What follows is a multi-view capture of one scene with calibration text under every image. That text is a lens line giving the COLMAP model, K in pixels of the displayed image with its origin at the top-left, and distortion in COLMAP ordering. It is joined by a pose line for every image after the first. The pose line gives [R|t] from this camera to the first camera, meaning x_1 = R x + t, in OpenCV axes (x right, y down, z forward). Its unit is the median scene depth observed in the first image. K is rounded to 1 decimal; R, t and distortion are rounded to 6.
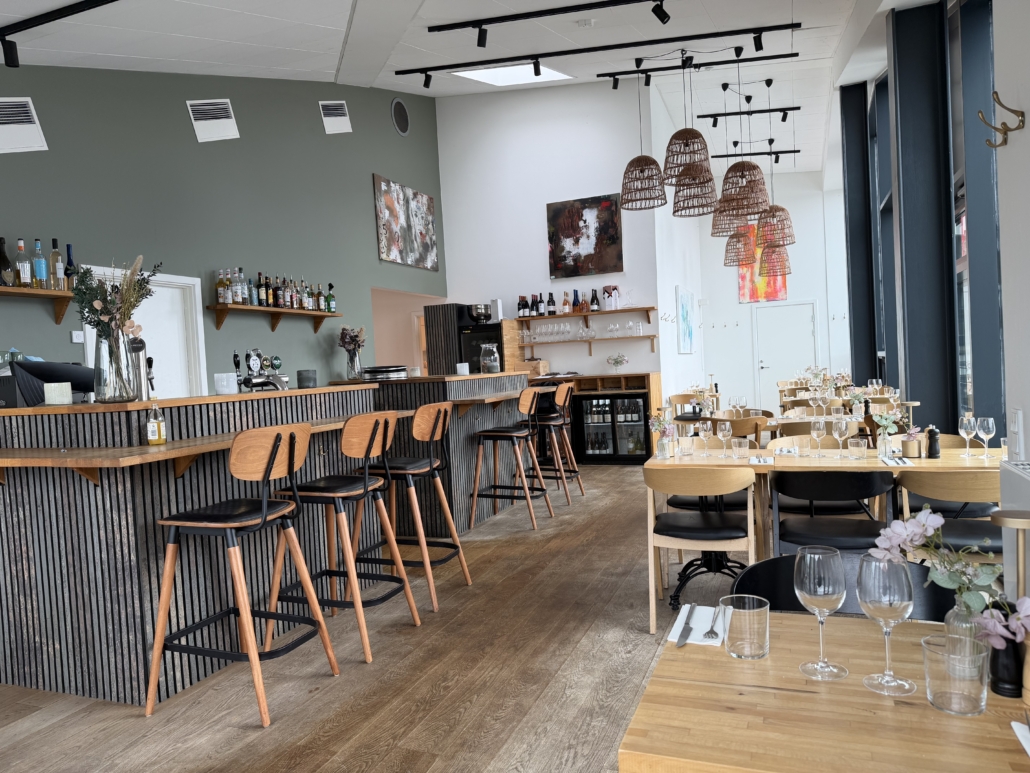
lens RADIAL K [[718.0, 0, 518.0], [0, 718.0, 420.9], [0, 0, 1]] dist [0.039731, -0.058832]
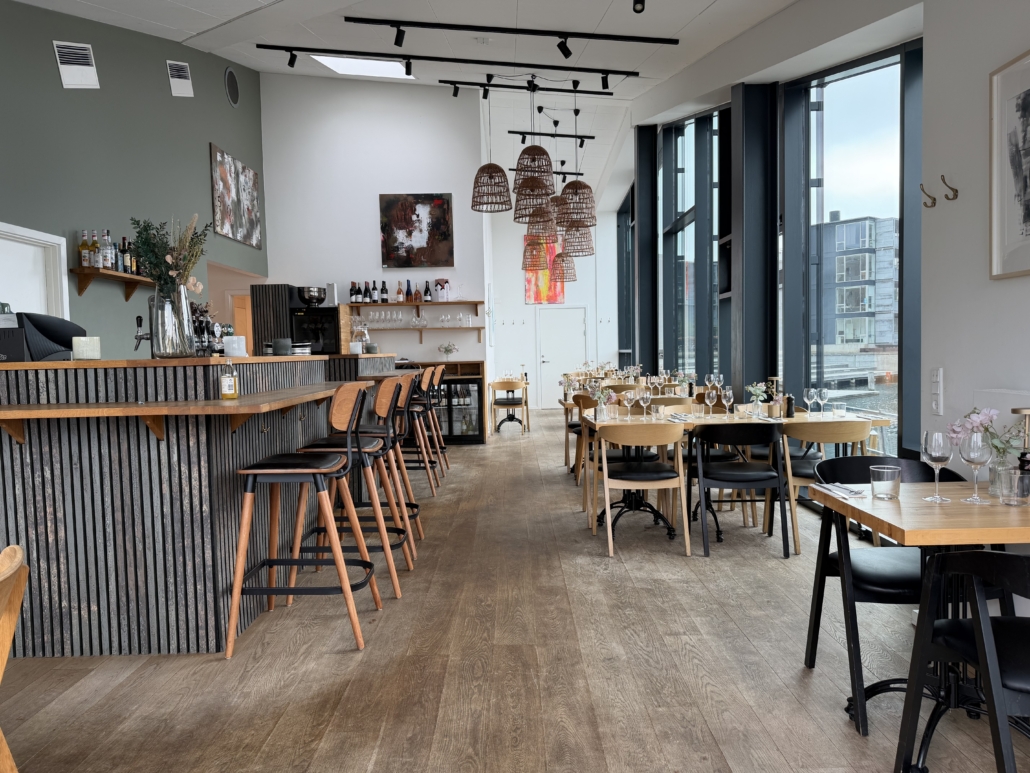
lens RADIAL K [[718.0, 0, 521.3], [0, 718.0, 430.7], [0, 0, 1]] dist [0.039731, -0.058832]
pose [[0.925500, -0.007237, 0.378678, -0.178535], [0.000891, 0.999856, 0.016933, 0.021663], [-0.378746, -0.015334, 0.925374, -0.043279]]
